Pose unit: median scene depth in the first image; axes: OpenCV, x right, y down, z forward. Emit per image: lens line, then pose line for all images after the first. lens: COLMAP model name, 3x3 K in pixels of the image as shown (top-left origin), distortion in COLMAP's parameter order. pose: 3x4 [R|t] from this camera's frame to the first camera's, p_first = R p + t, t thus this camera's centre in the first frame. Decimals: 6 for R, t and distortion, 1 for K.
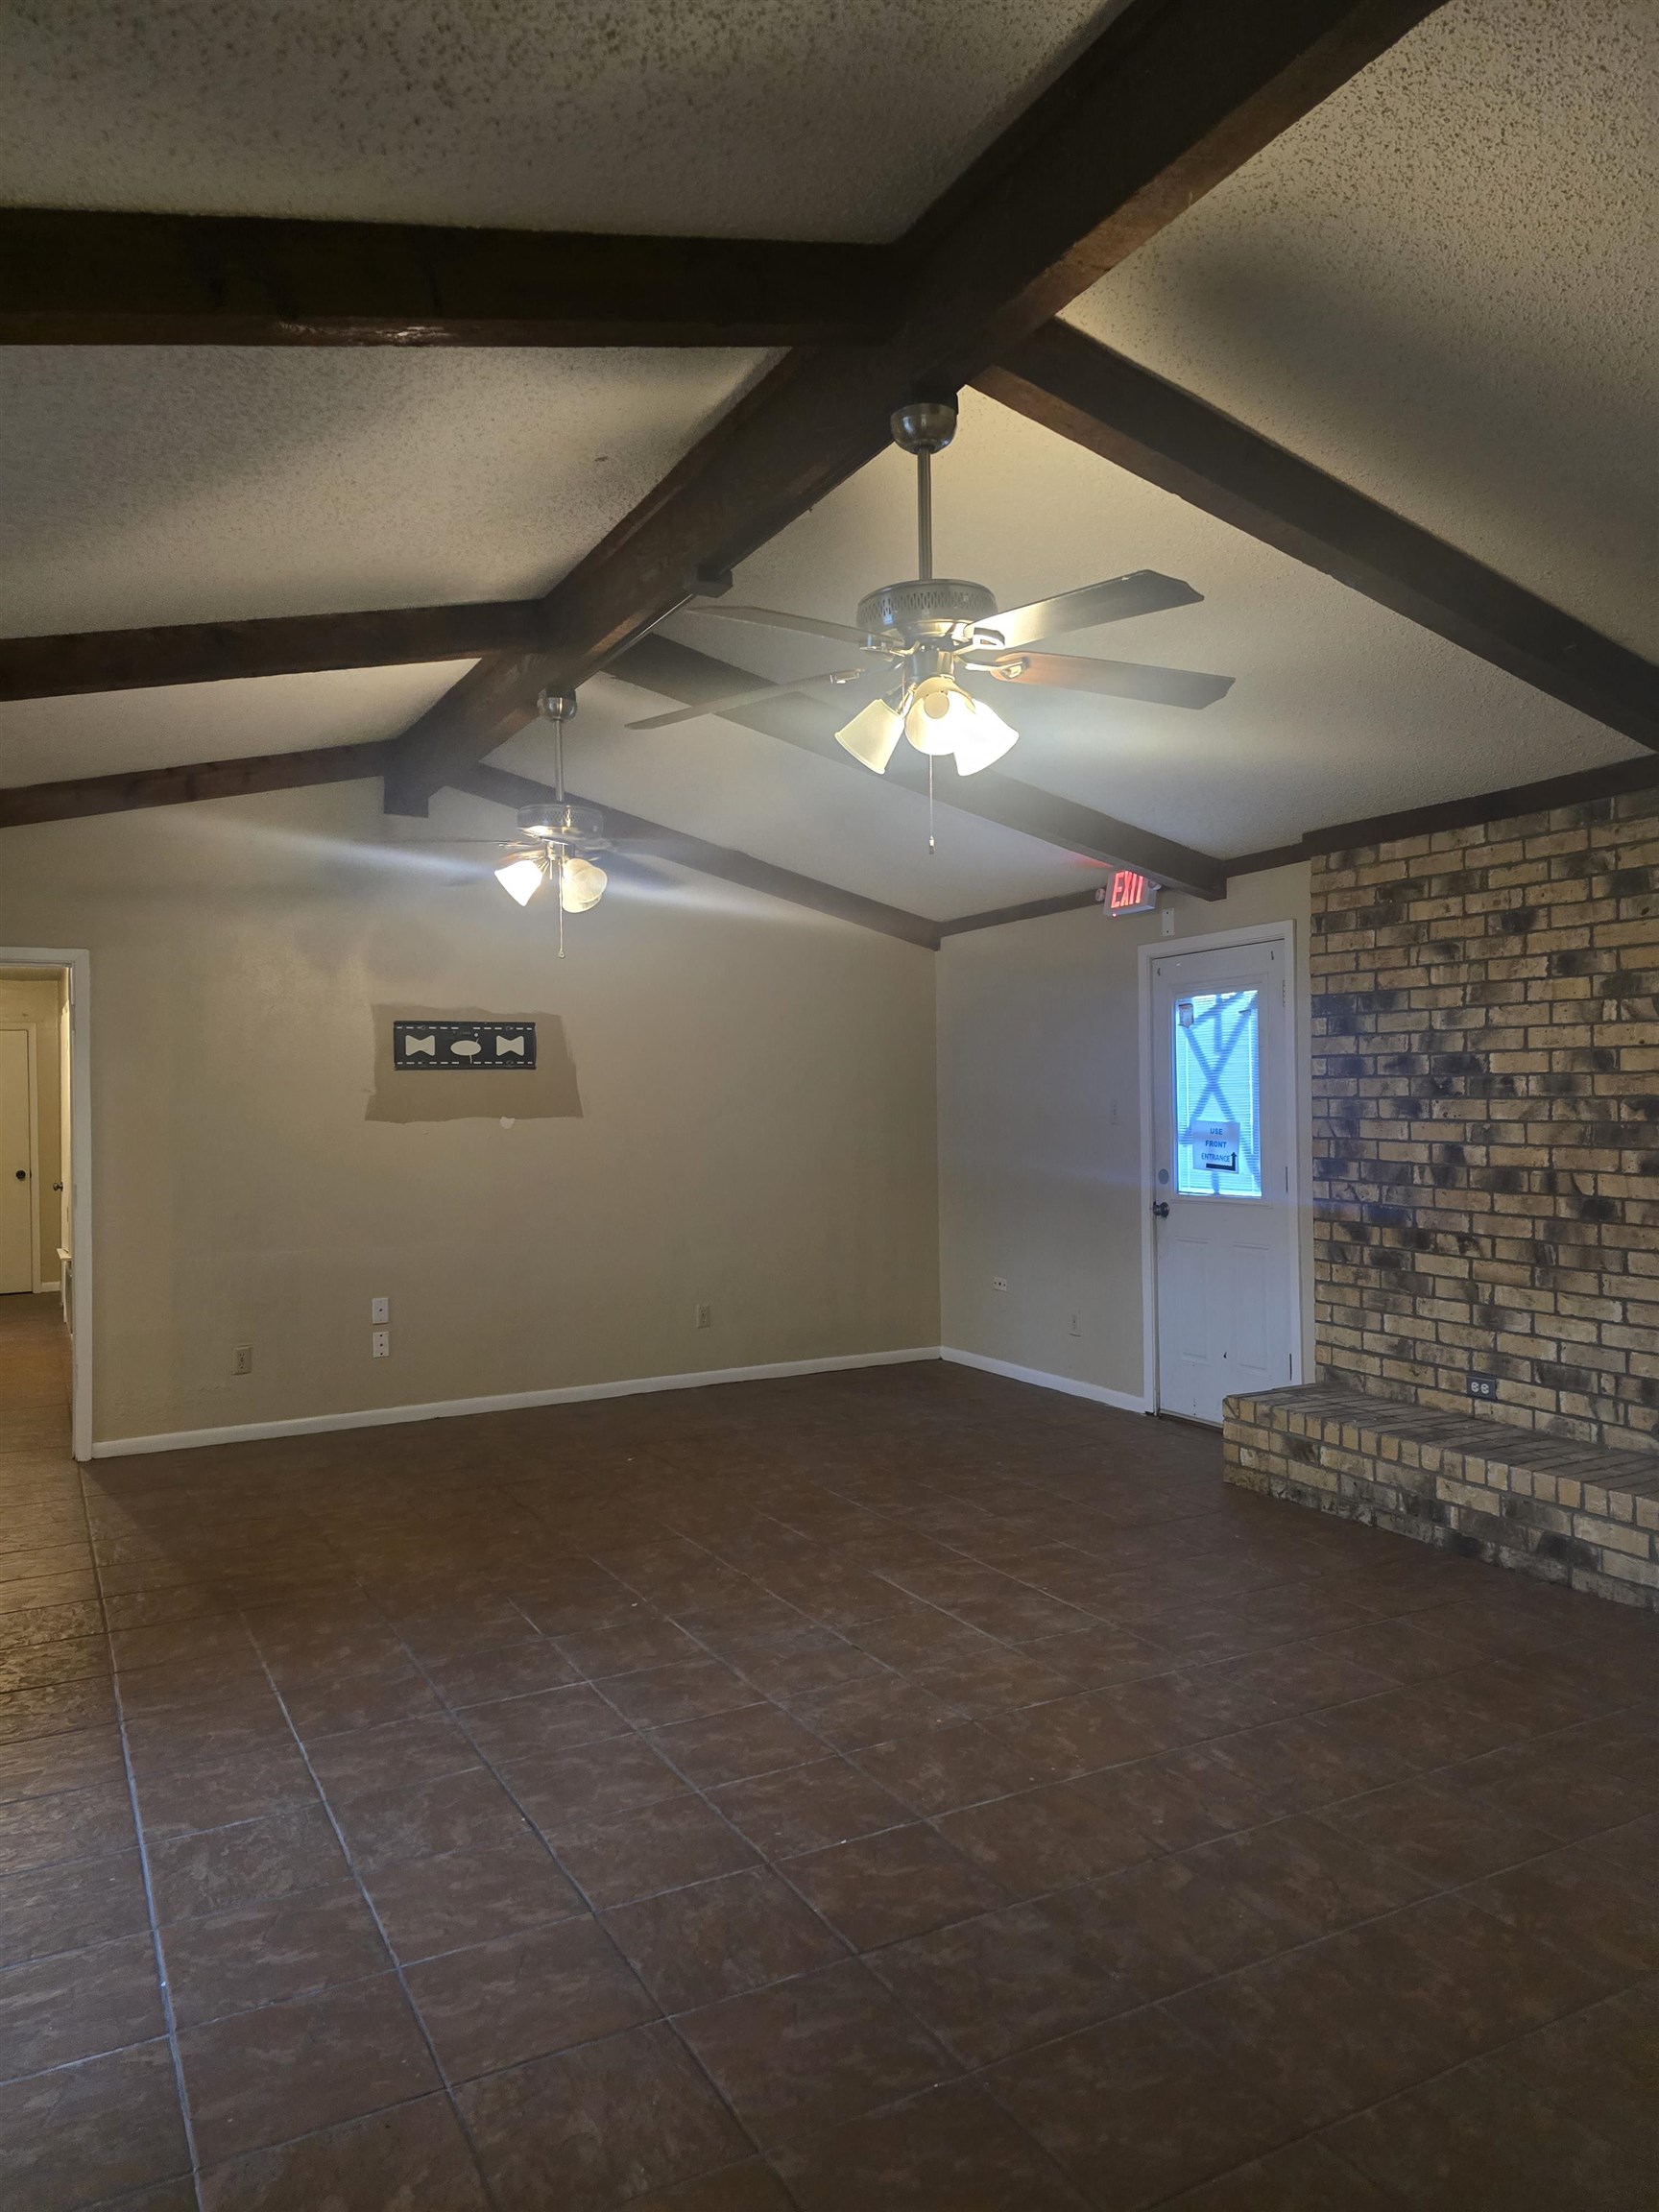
lens RADIAL K [[1493.9, 0, 839.1], [0, 1493.9, 1104.3], [0, 0, 1]] dist [0.060498, -0.042988]
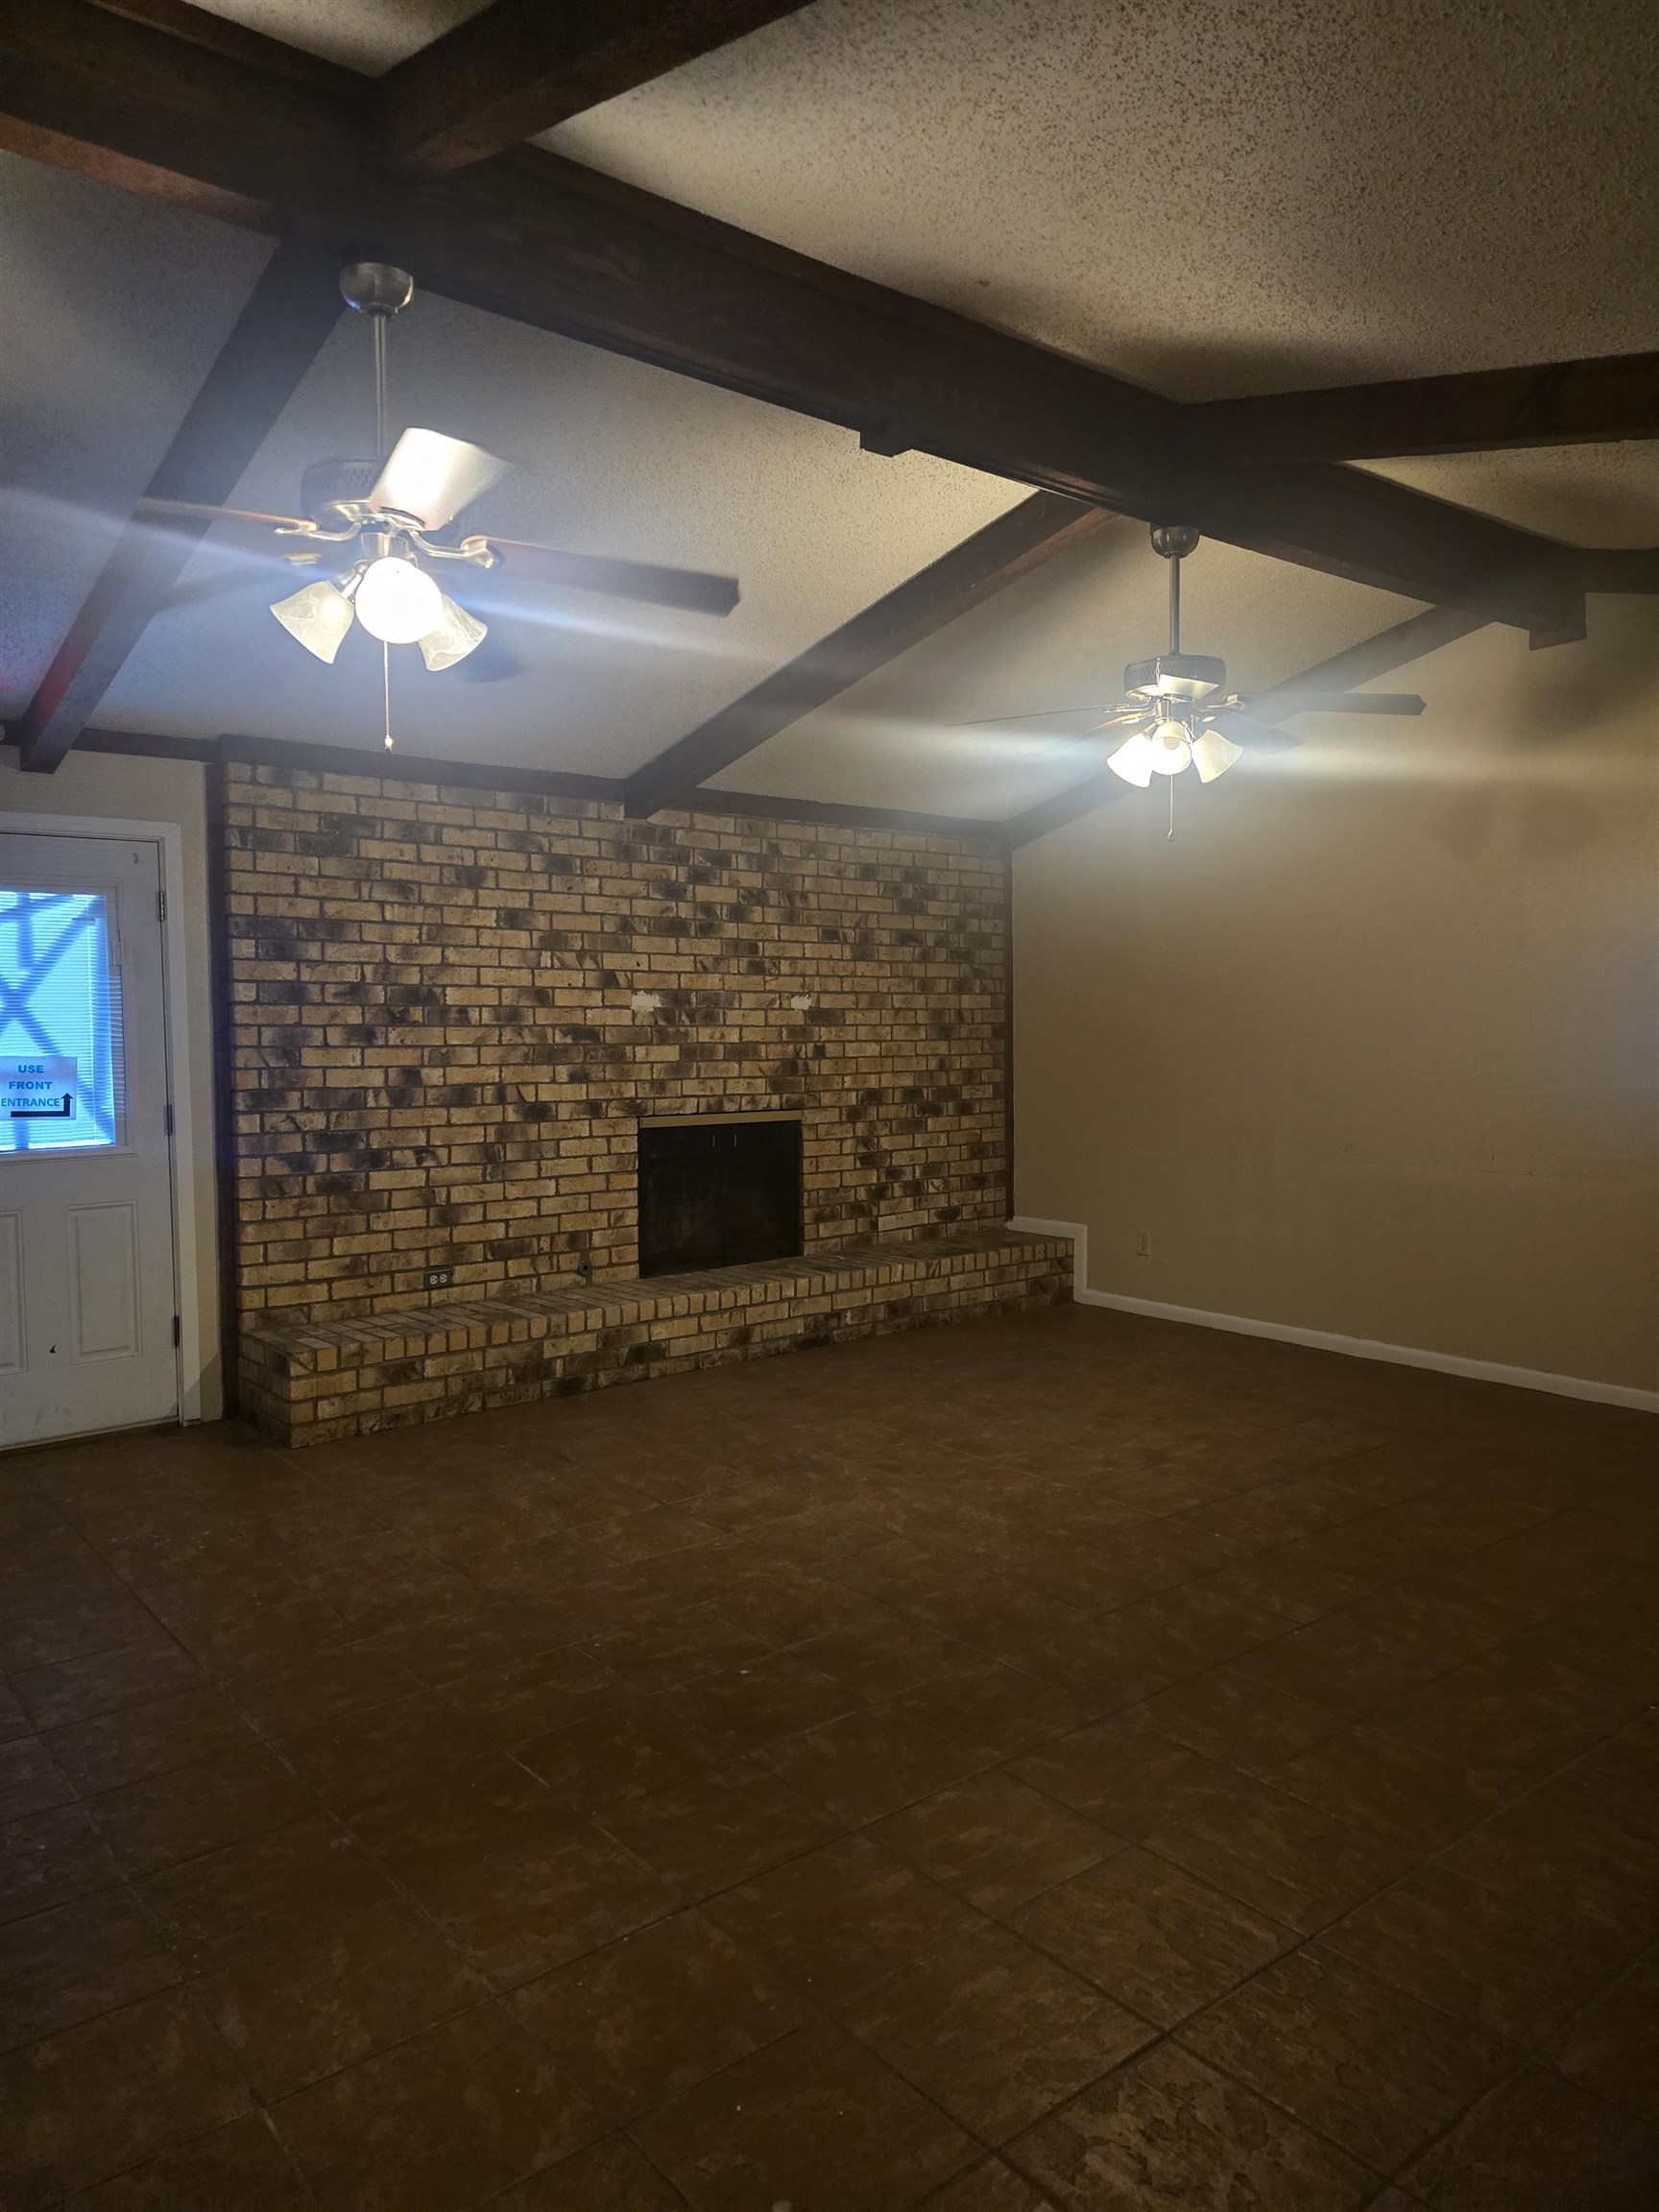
lens RADIAL K [[1493.9, 0, 825.5], [0, 1493.9, 1095.1], [0, 0, 1]] dist [0.060498, -0.042988]
pose [[-0.185409, -0.034530, 0.982055, -0.759808], [0.012649, 0.999216, 0.037522, 0.009424], [-0.982580, 0.019379, -0.184827, 0.938564]]
